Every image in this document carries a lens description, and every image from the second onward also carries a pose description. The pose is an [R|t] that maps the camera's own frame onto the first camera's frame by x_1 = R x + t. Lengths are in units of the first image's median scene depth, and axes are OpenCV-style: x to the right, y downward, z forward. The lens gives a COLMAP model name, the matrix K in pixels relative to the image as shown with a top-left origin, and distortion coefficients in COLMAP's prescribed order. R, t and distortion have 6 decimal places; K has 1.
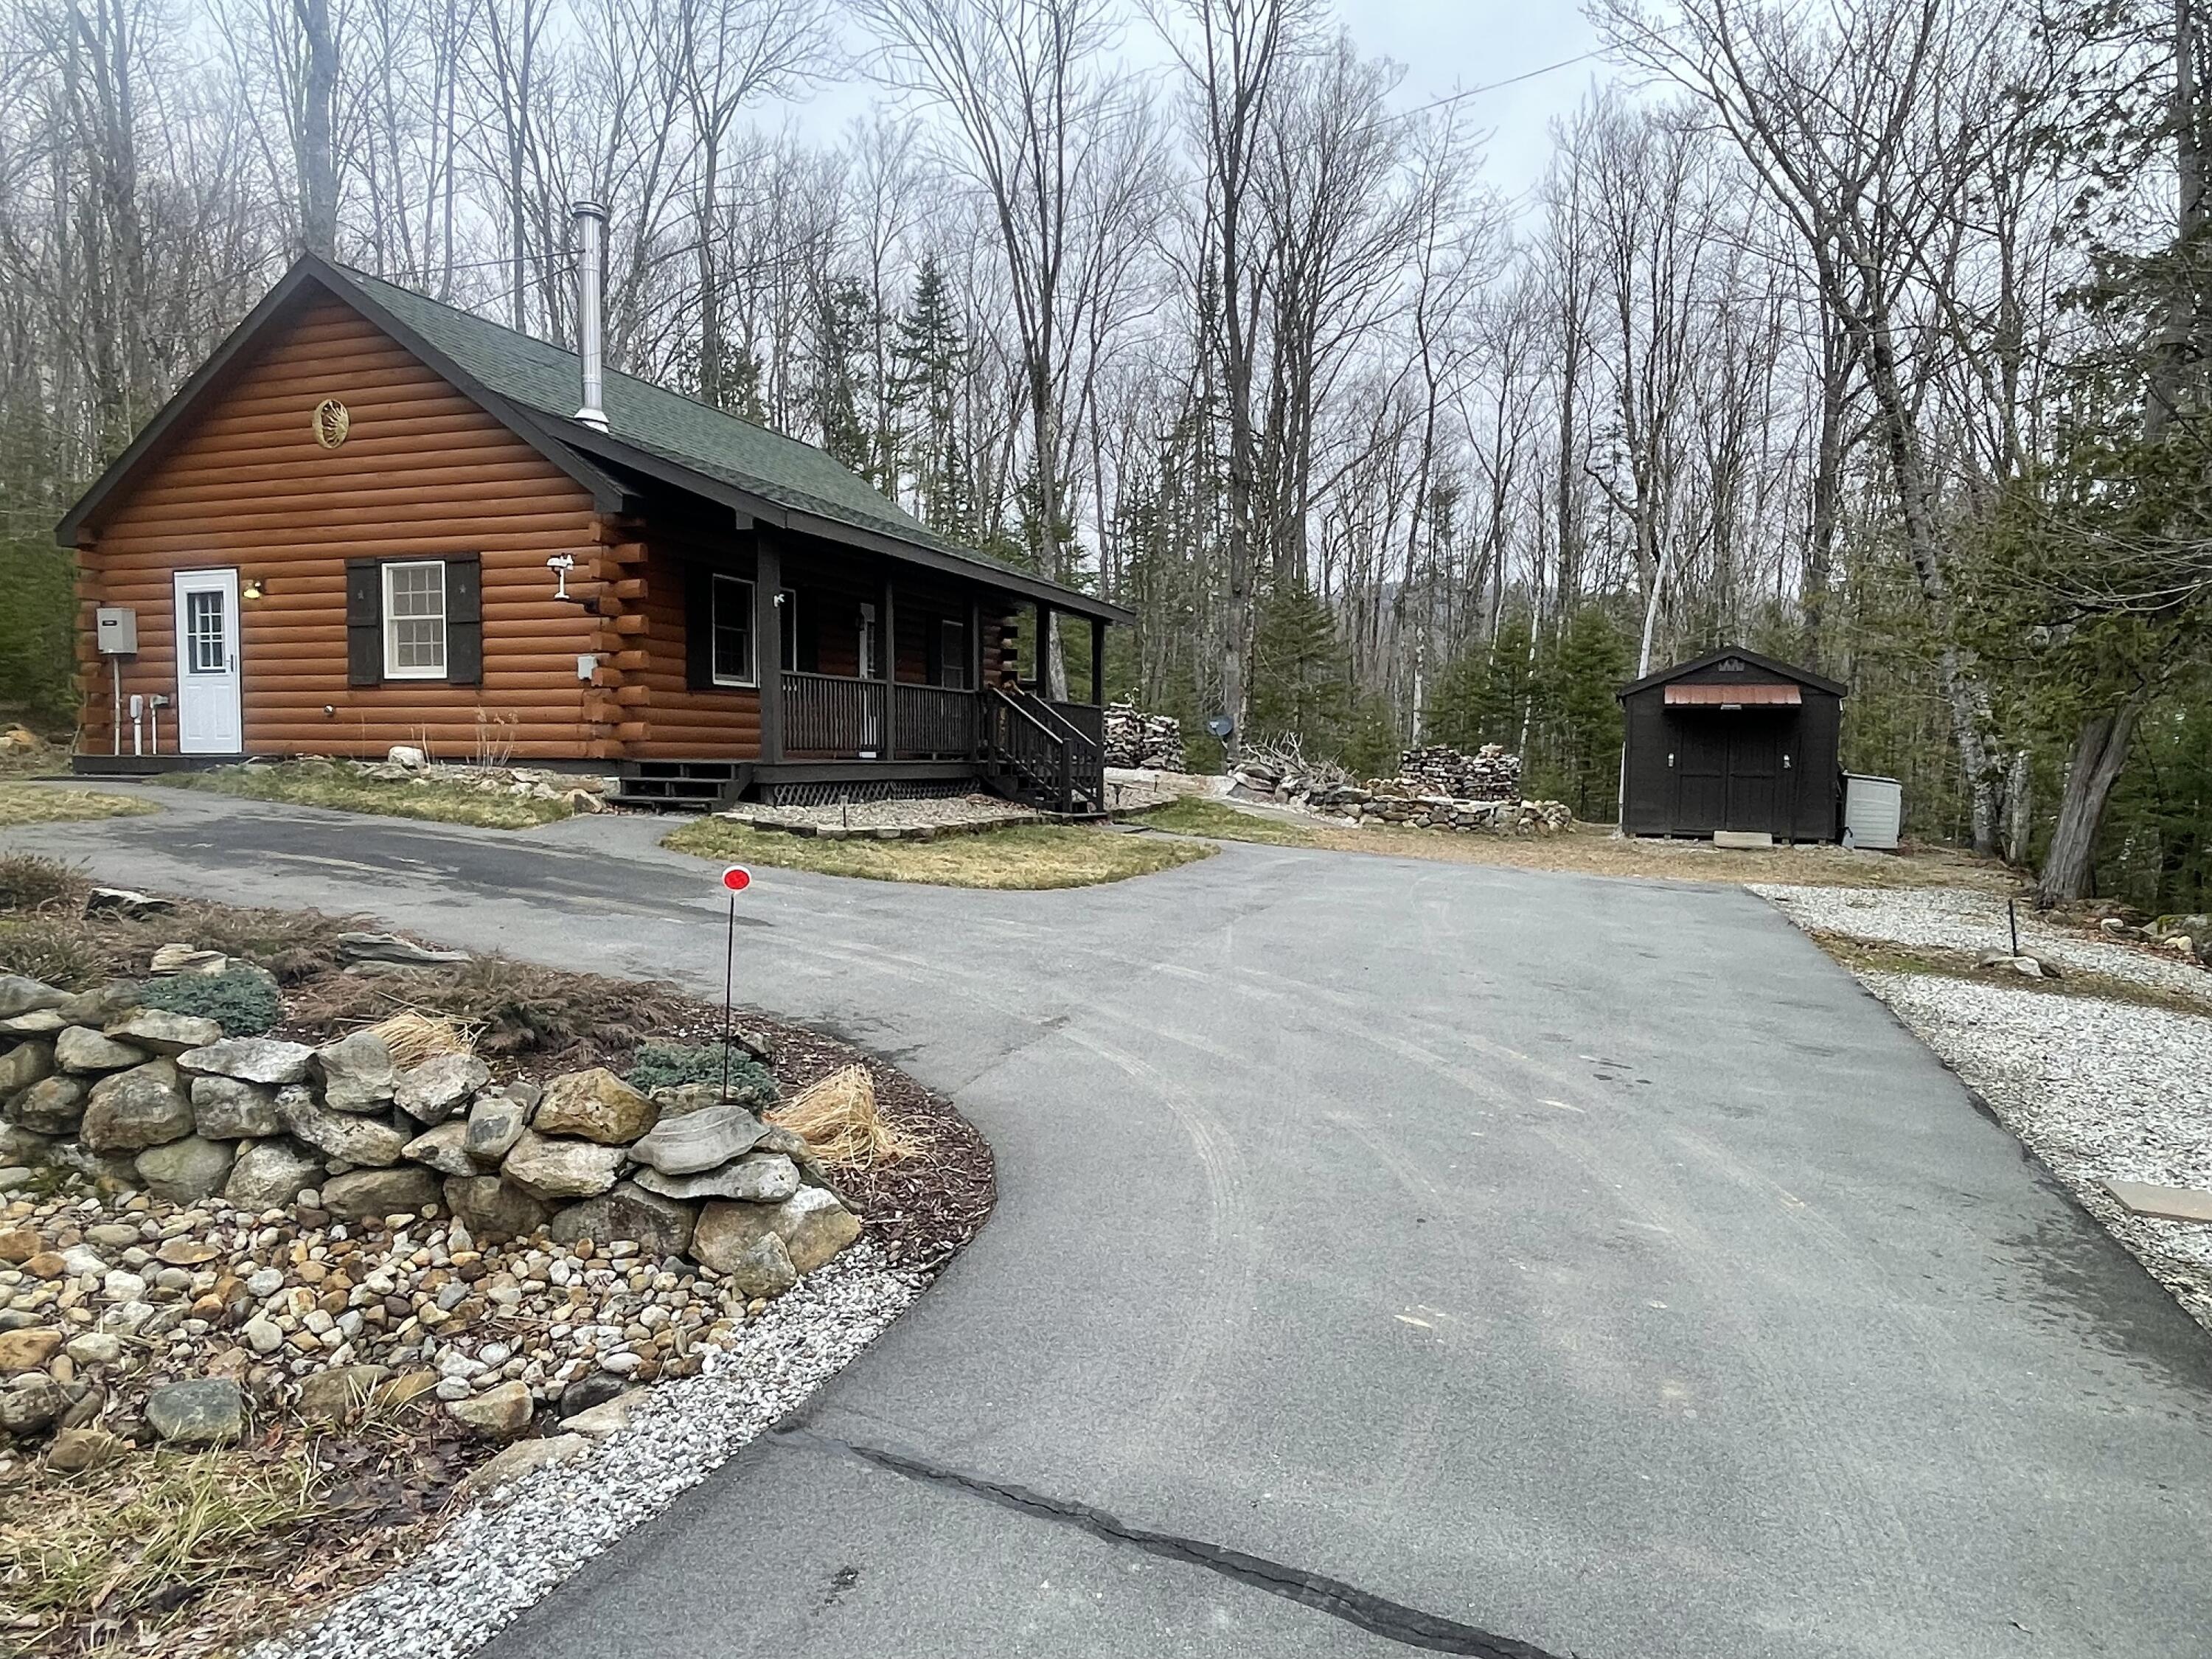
lens RADIAL K [[1471.7, 0, 1107.6], [0, 1471.7, 848.1], [0, 0, 1]] dist [-0.001695, -0.003036]
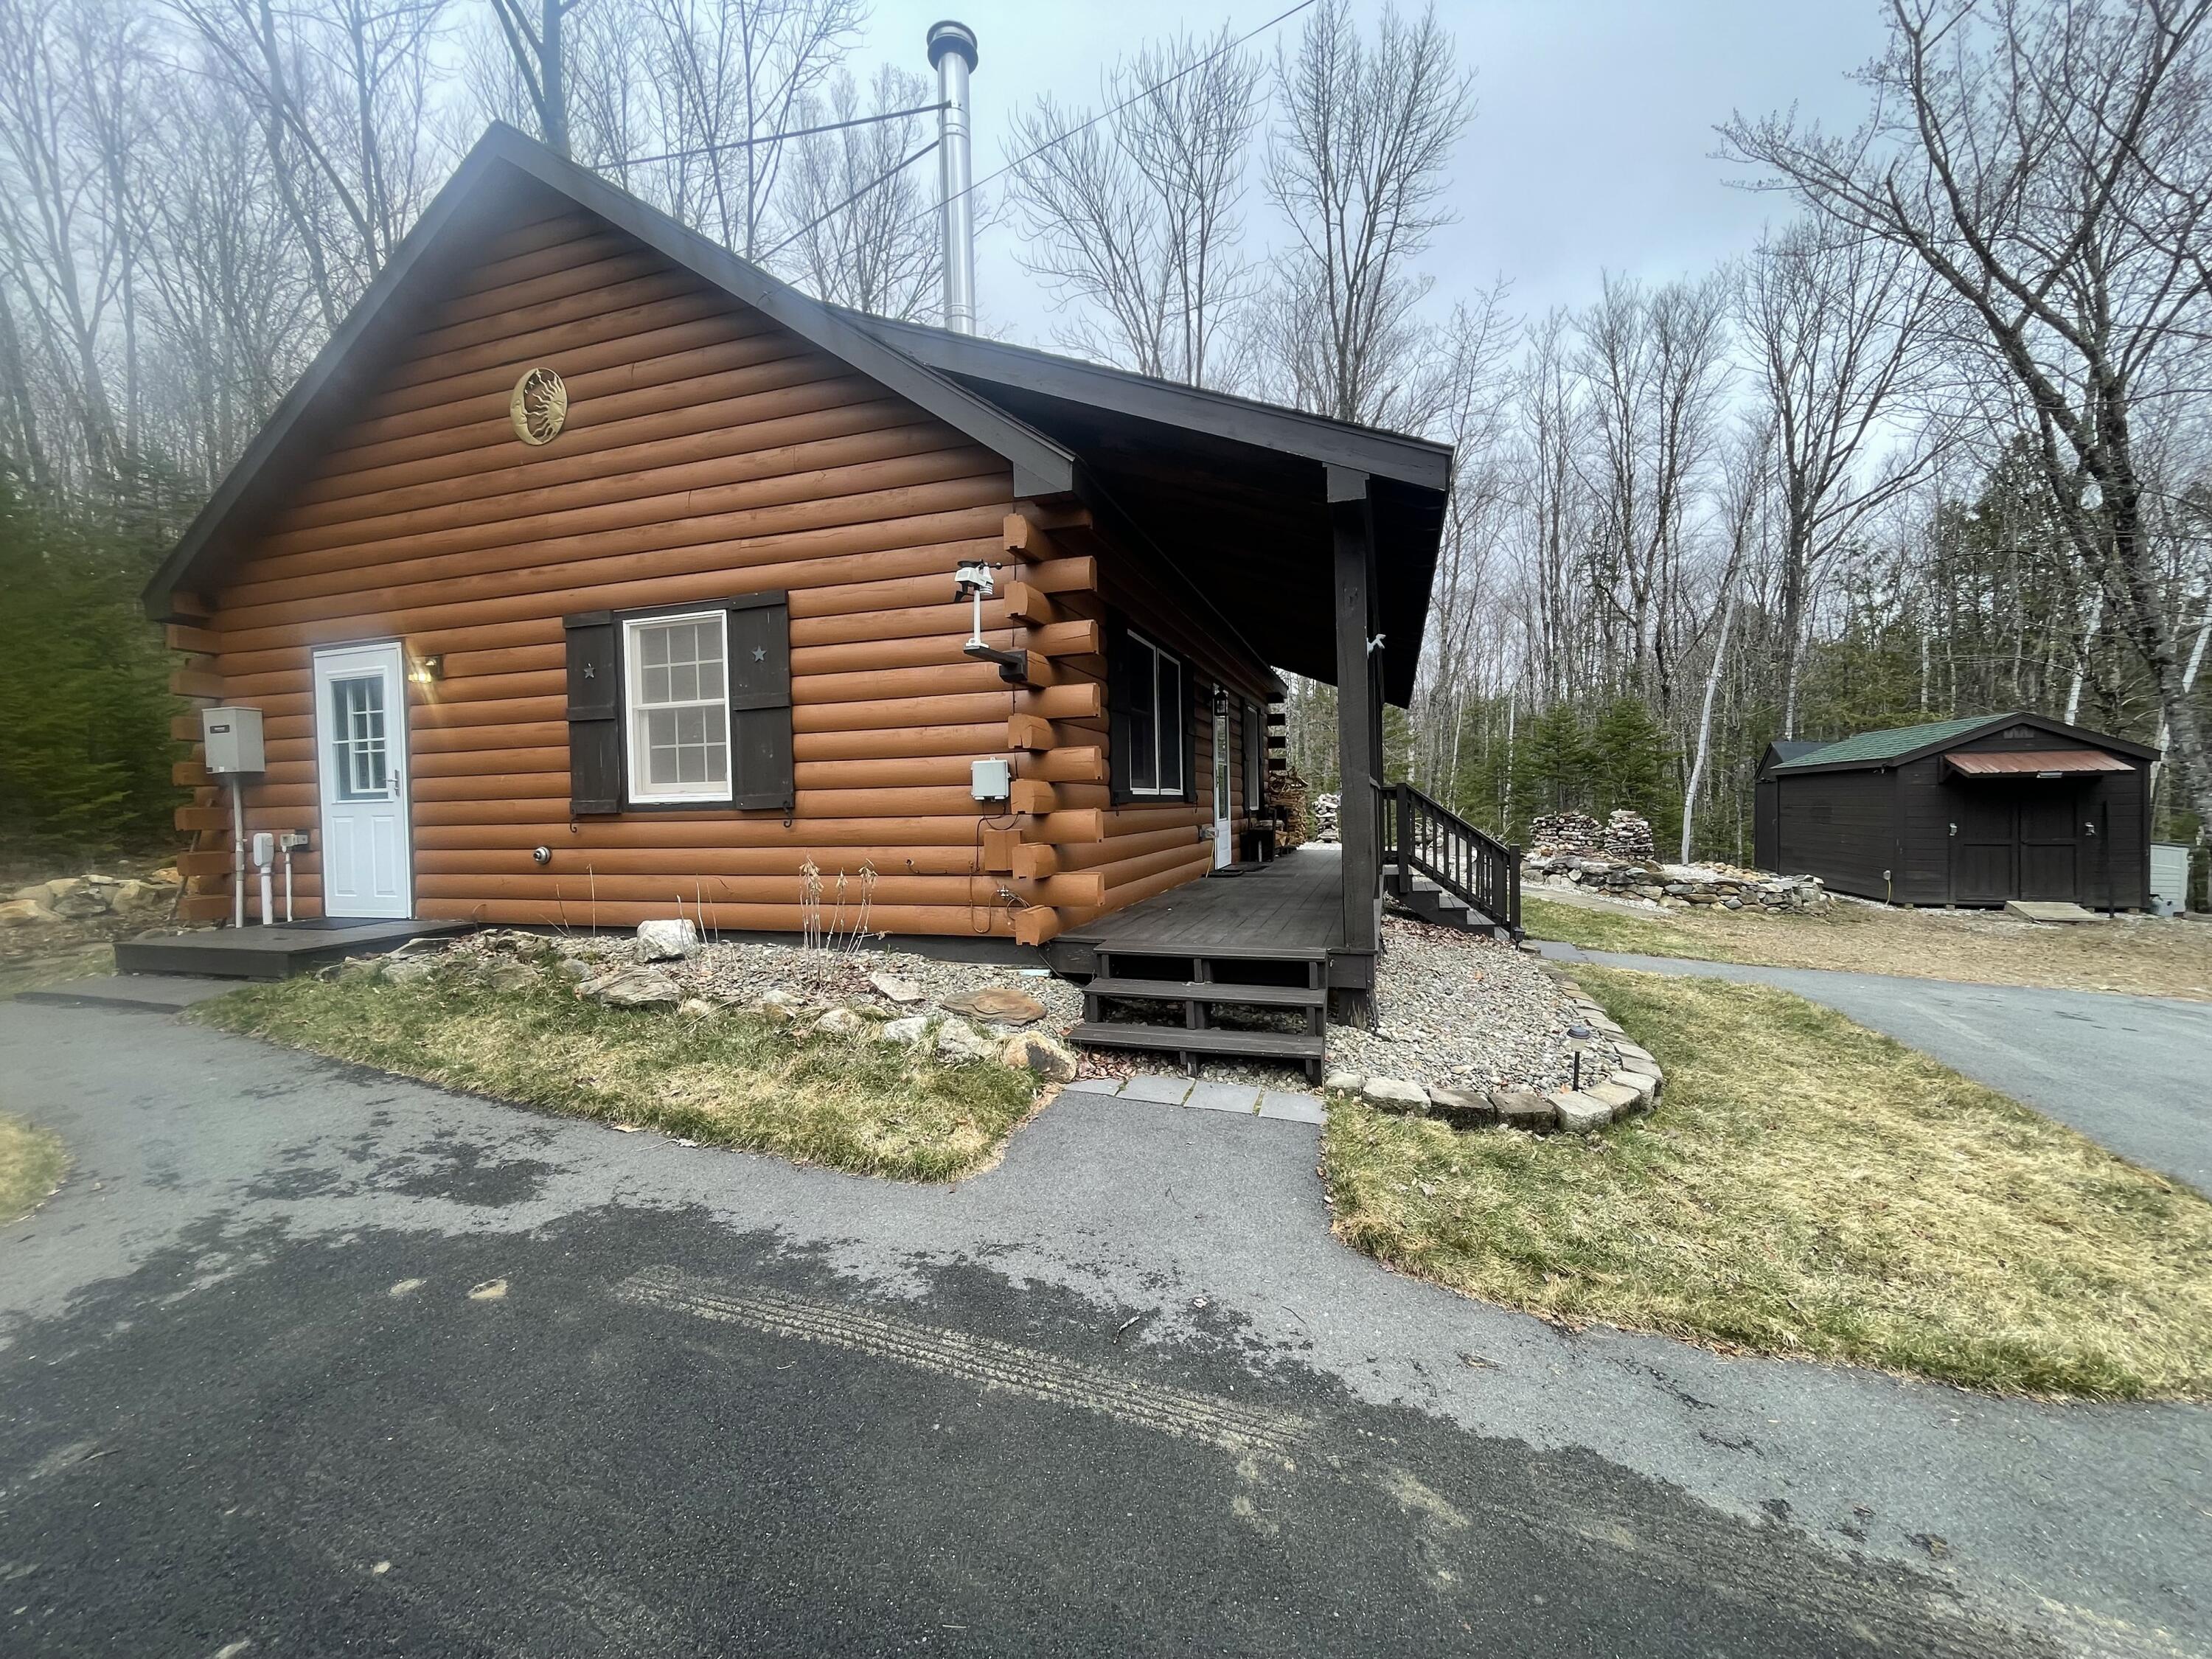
lens RADIAL K [[892.2, 0, 1105.6], [0, 892.2, 827.0], [0, 0, 1]] dist [-0.002550, -0.000271]
pose [[0.999099, -0.030459, 0.029549, -0.290781], [0.031547, 0.998814, -0.037080, -0.081886], [-0.028384, 0.037979, 0.998875, 0.595486]]
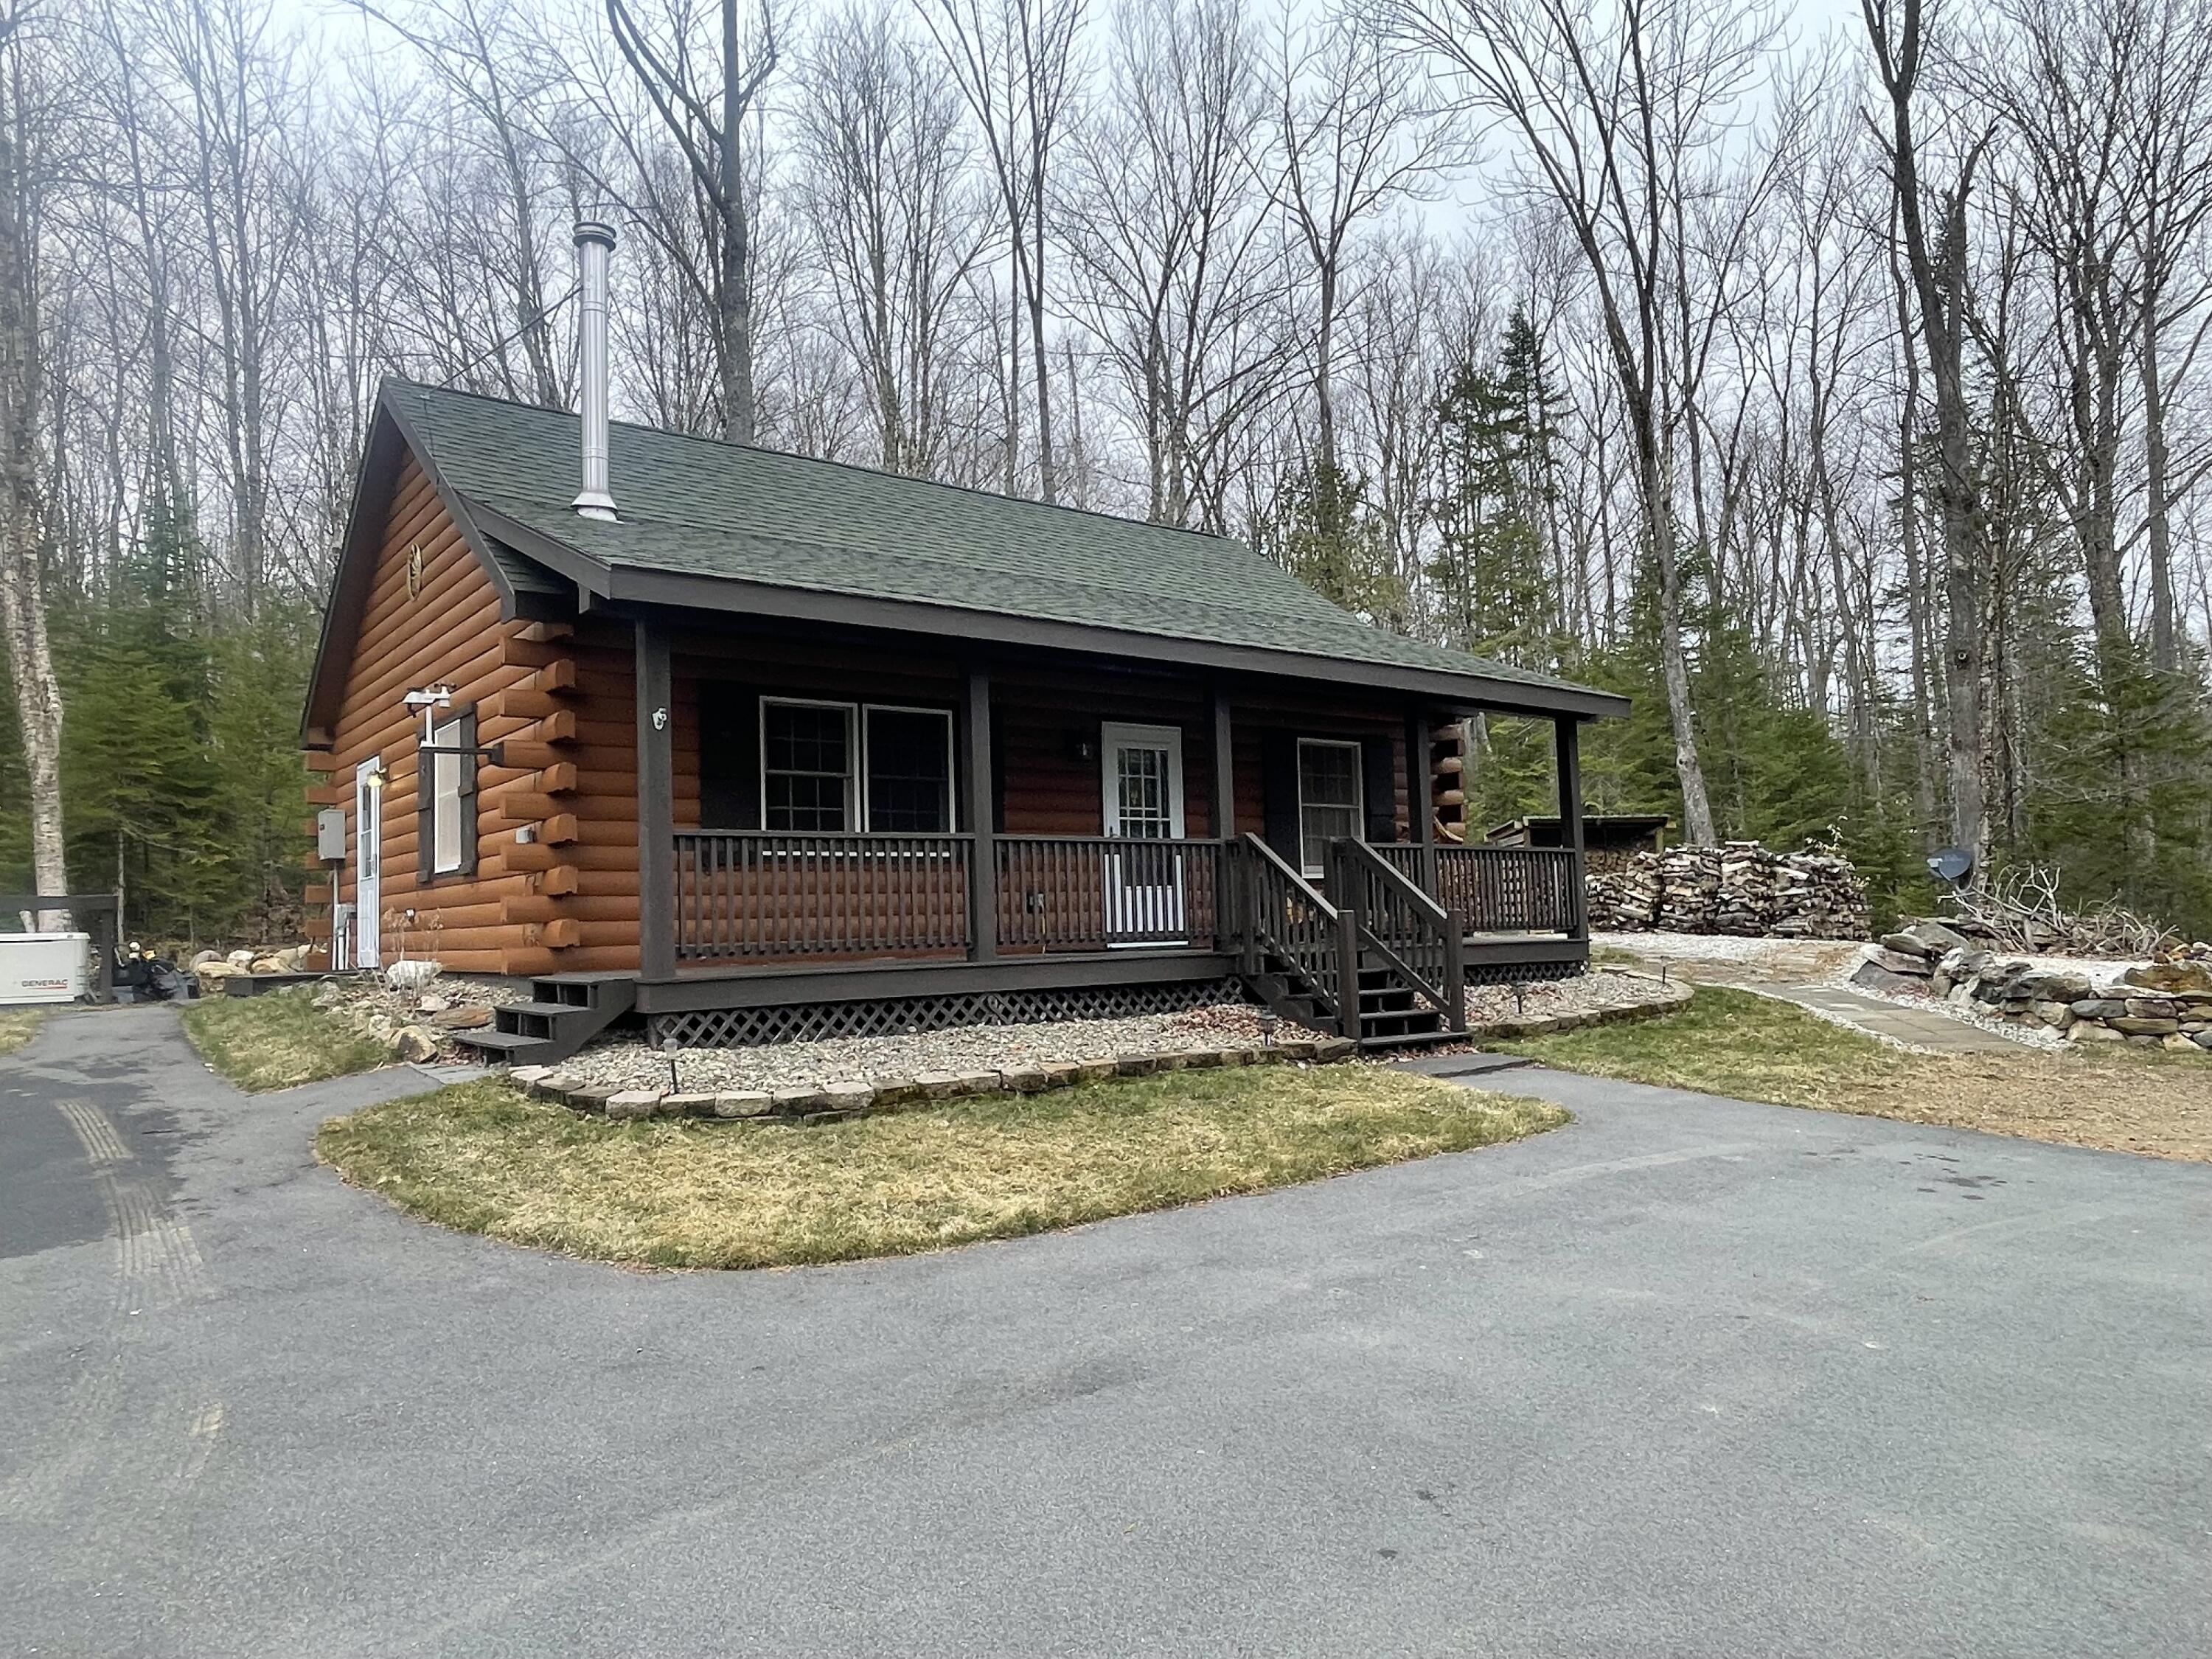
lens RADIAL K [[1471.7, 0, 1107.6], [0, 1471.7, 848.1], [0, 0, 1]] dist [-0.001695, -0.003036]
pose [[0.843687, -0.060733, -0.533390, 0.231826], [0.002437, 0.994003, -0.109324, -0.039421], [0.536831, 0.090936, 0.838775, 0.508093]]
